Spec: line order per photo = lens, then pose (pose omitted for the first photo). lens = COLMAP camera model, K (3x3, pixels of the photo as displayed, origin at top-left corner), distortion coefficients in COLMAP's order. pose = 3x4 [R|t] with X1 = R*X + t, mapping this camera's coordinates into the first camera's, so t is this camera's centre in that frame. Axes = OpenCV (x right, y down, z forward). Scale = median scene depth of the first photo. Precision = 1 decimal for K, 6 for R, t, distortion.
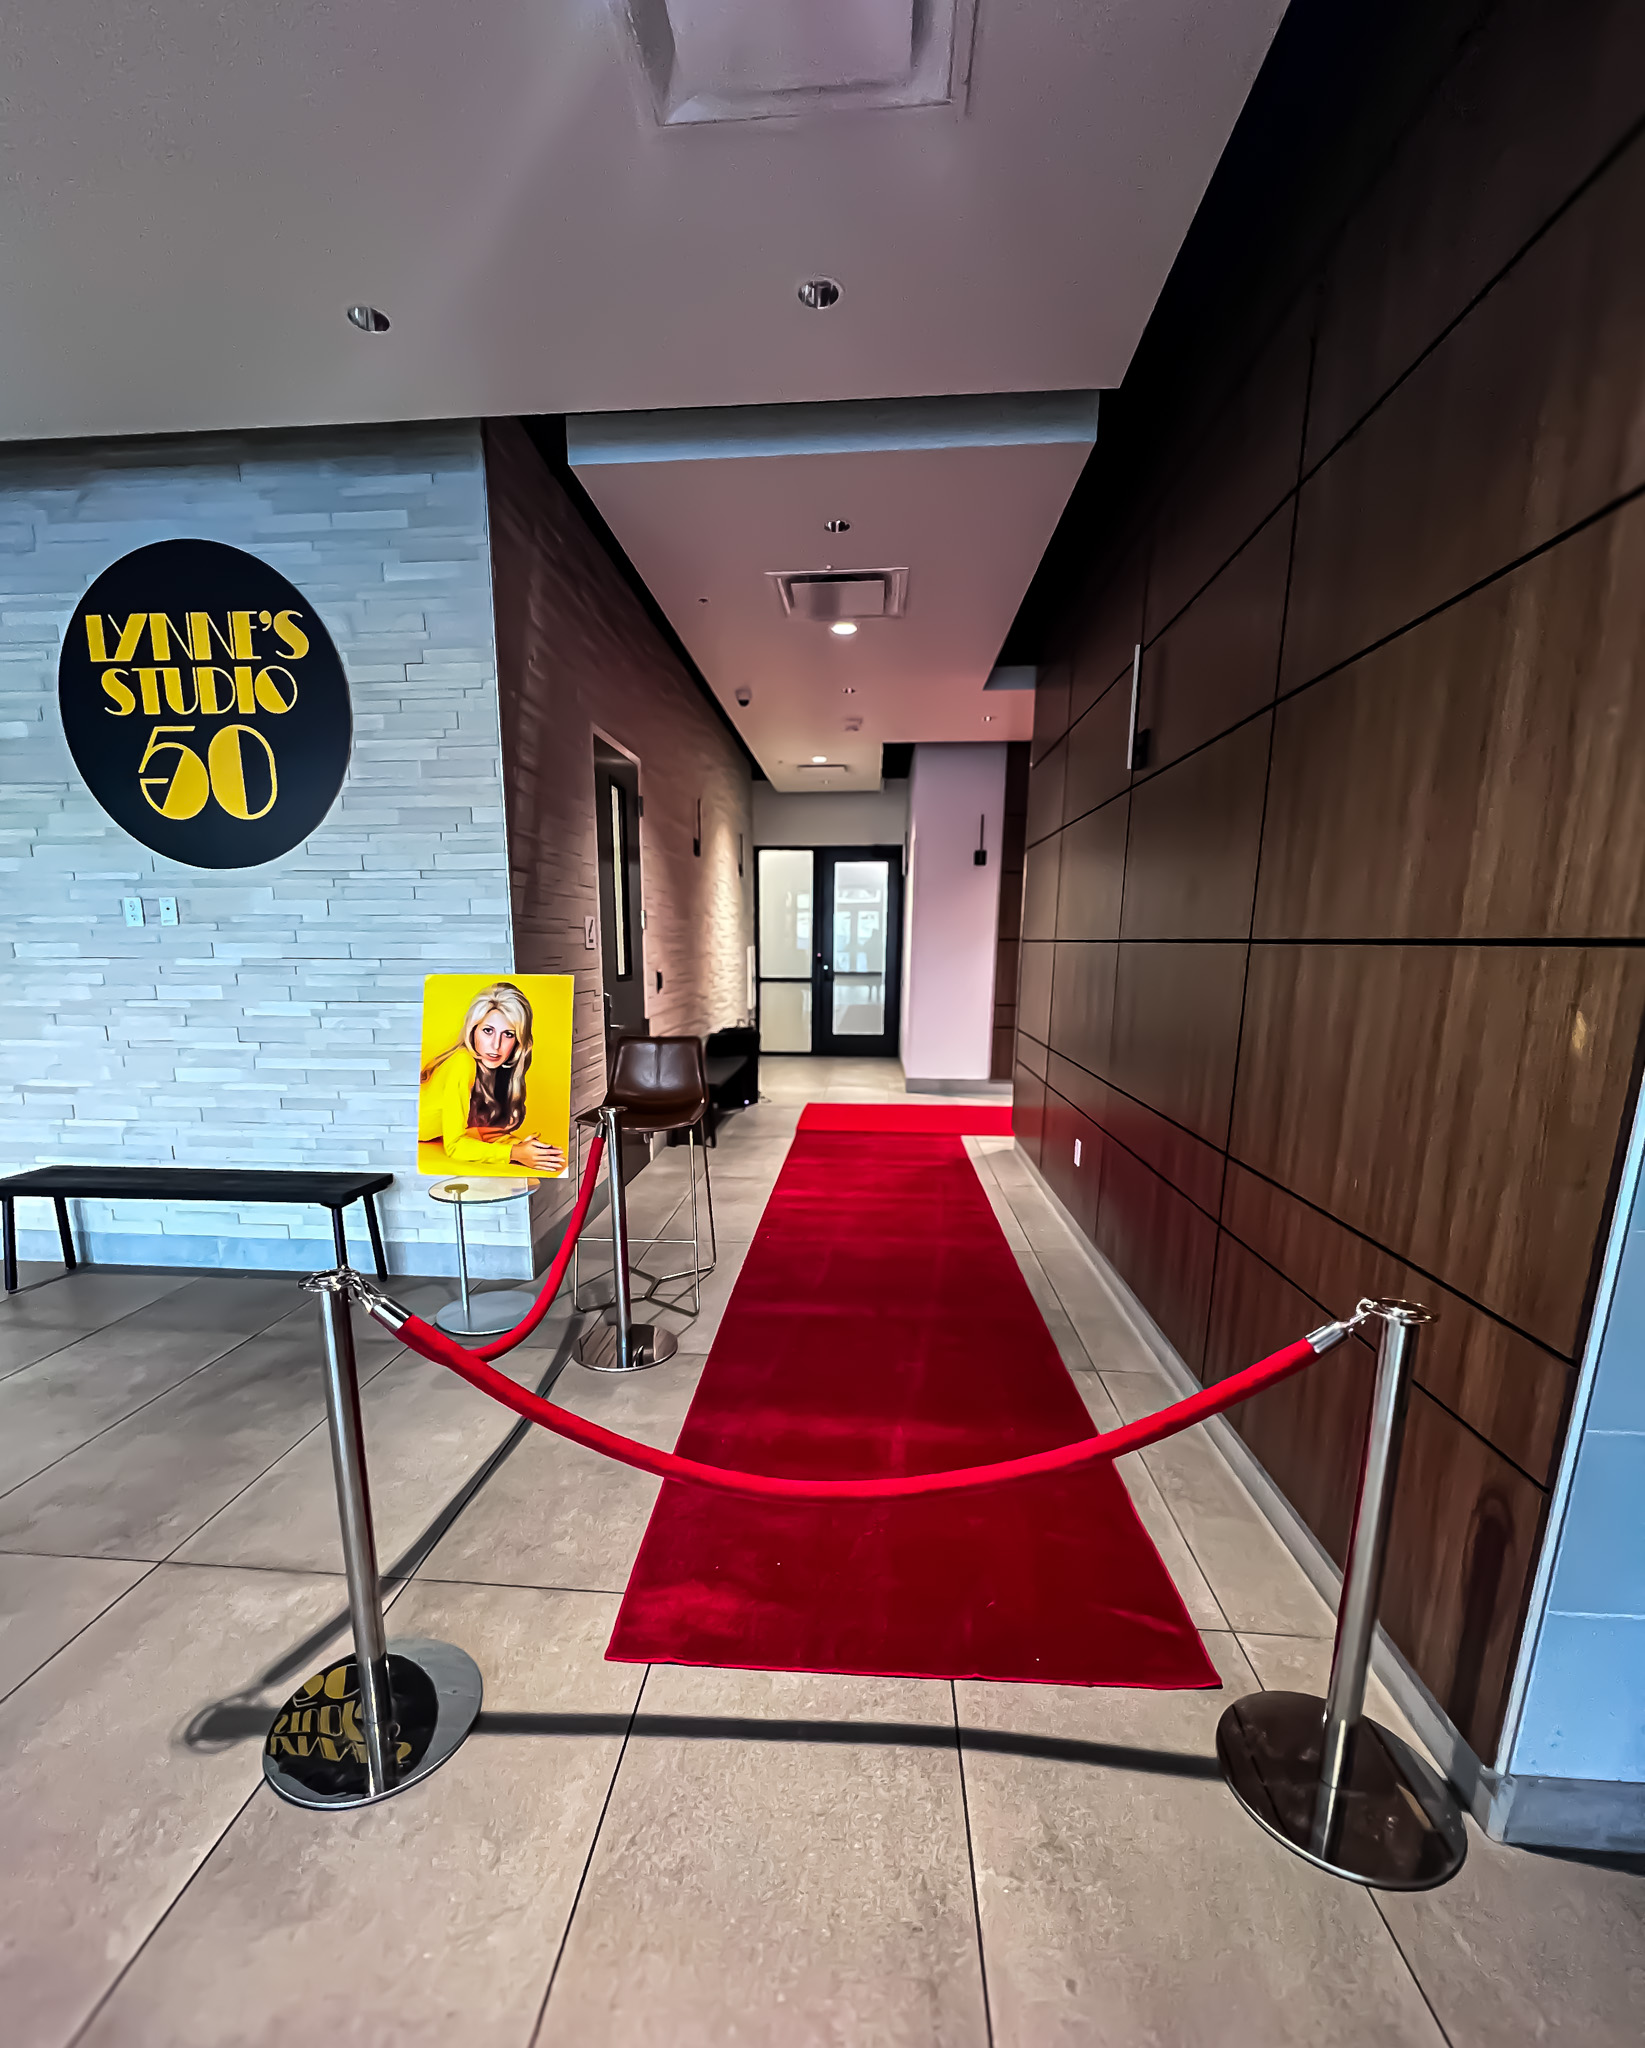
lens RADIAL K [[909.7, 0, 792.9], [0, 909.7, 1138.2], [0, 0, 1]] dist [-0.001123, 0.000424]
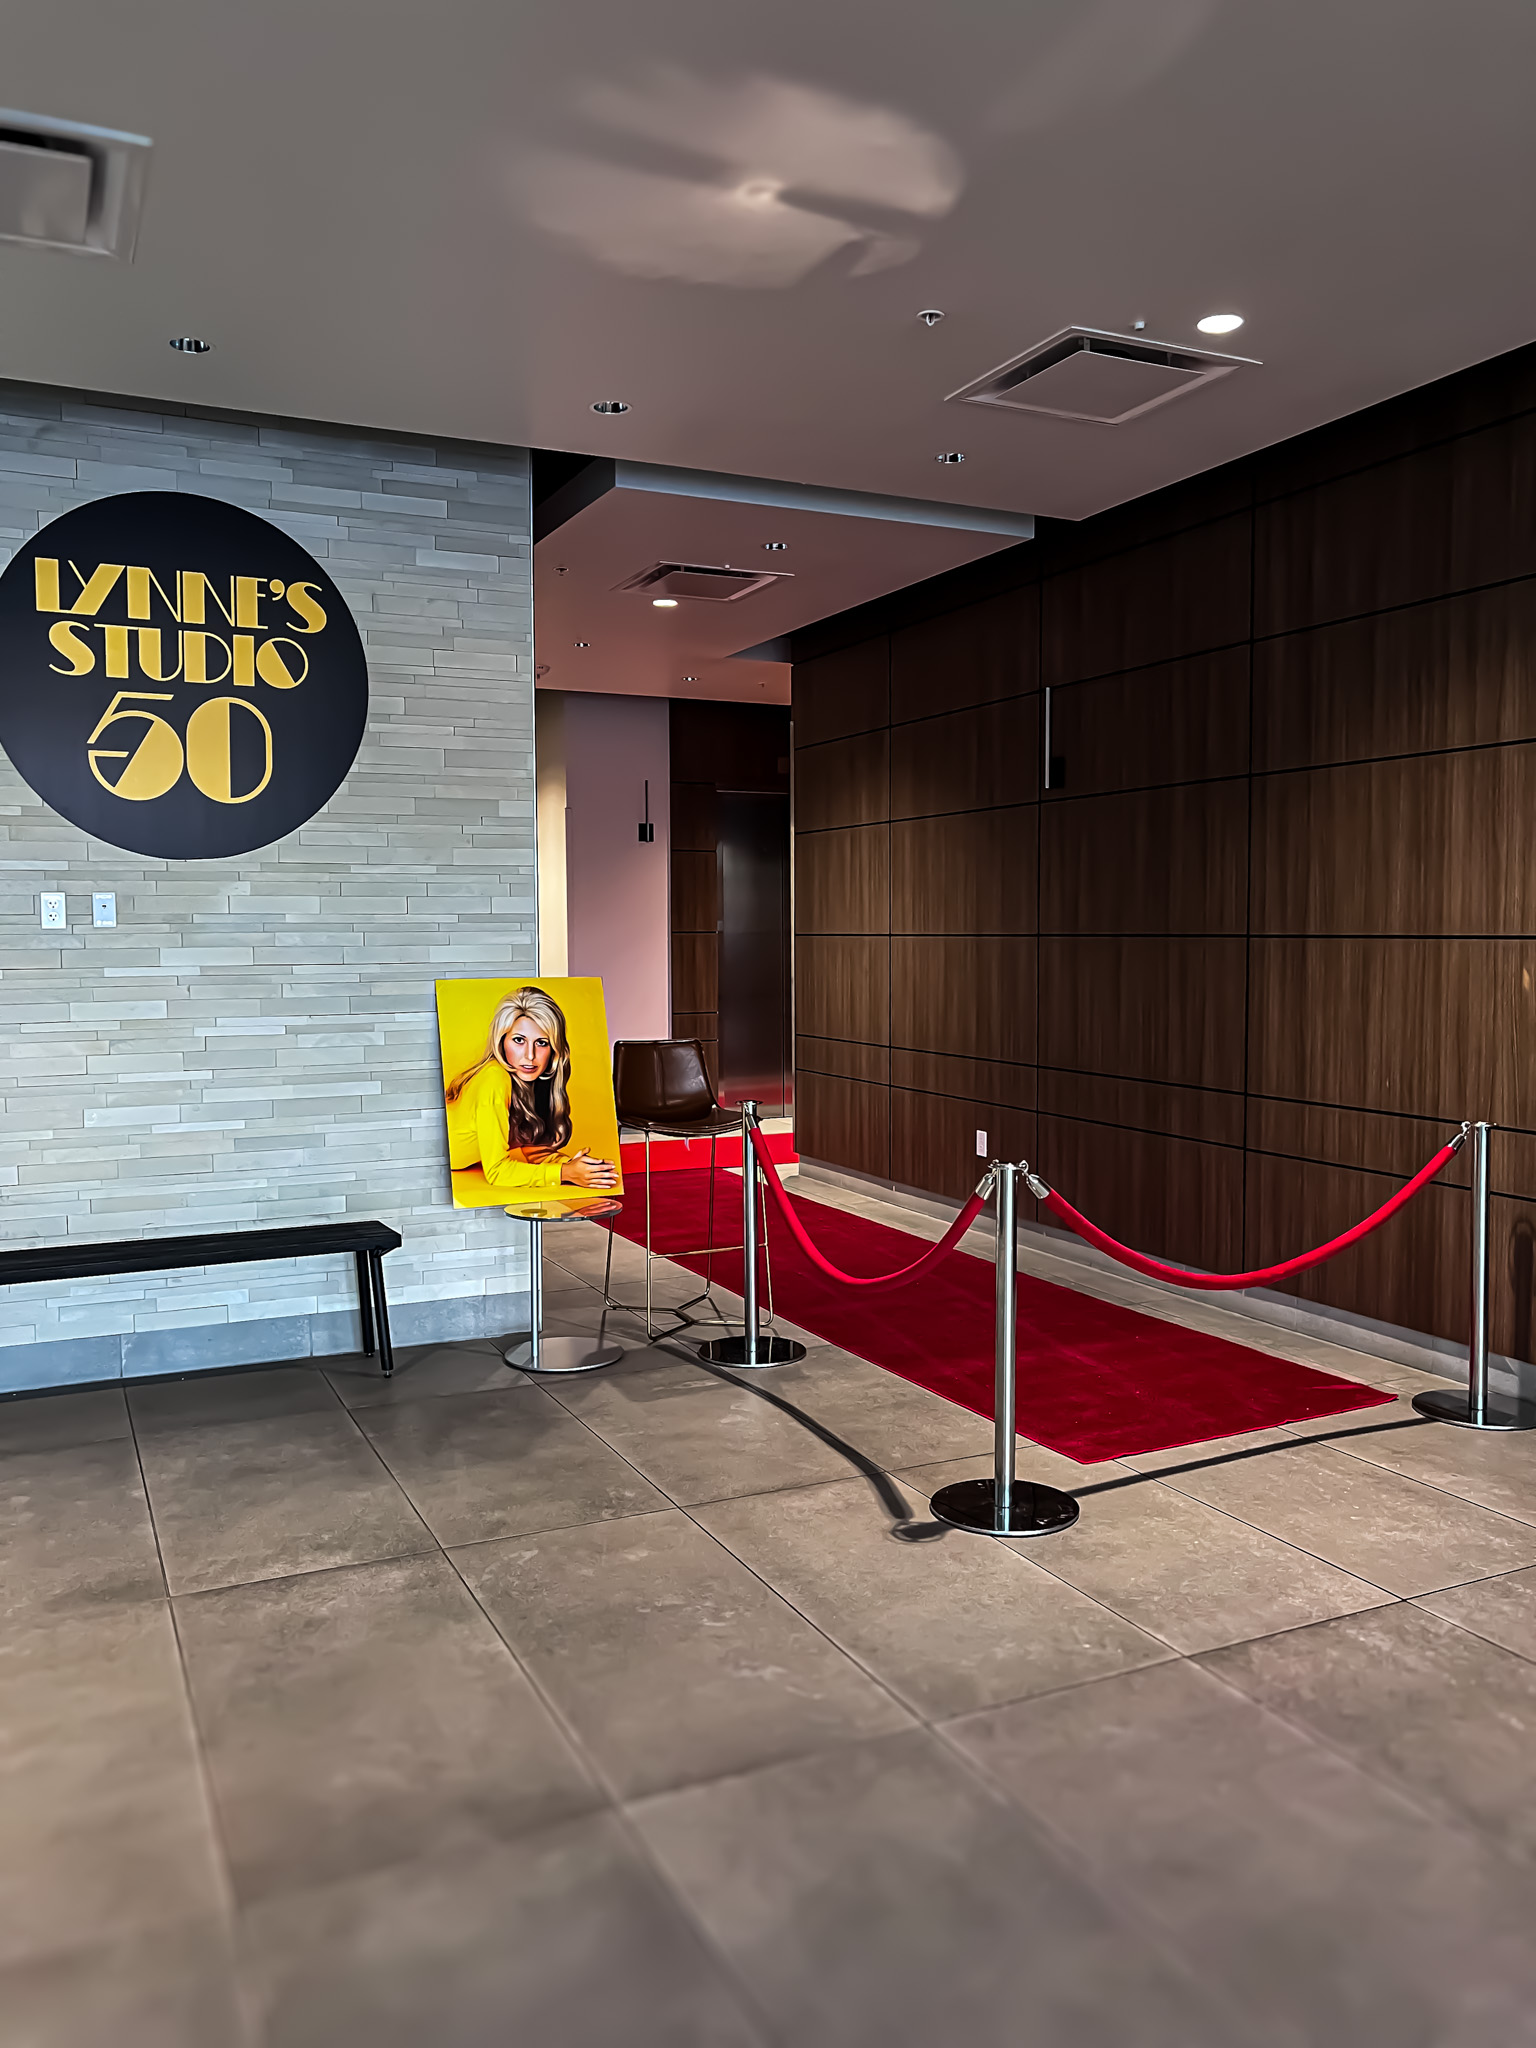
lens RADIAL K [[1548.9, 0, 767.1], [0, 1548.9, 1023.4], [0, 0, 1]] dist [-0.014593, -0.005420]
pose [[0.862521, -0.038048, 0.504588, -0.914359], [0.114906, 0.985847, -0.122077, 0.081733], [-0.492802, 0.163274, 0.854686, -0.435649]]
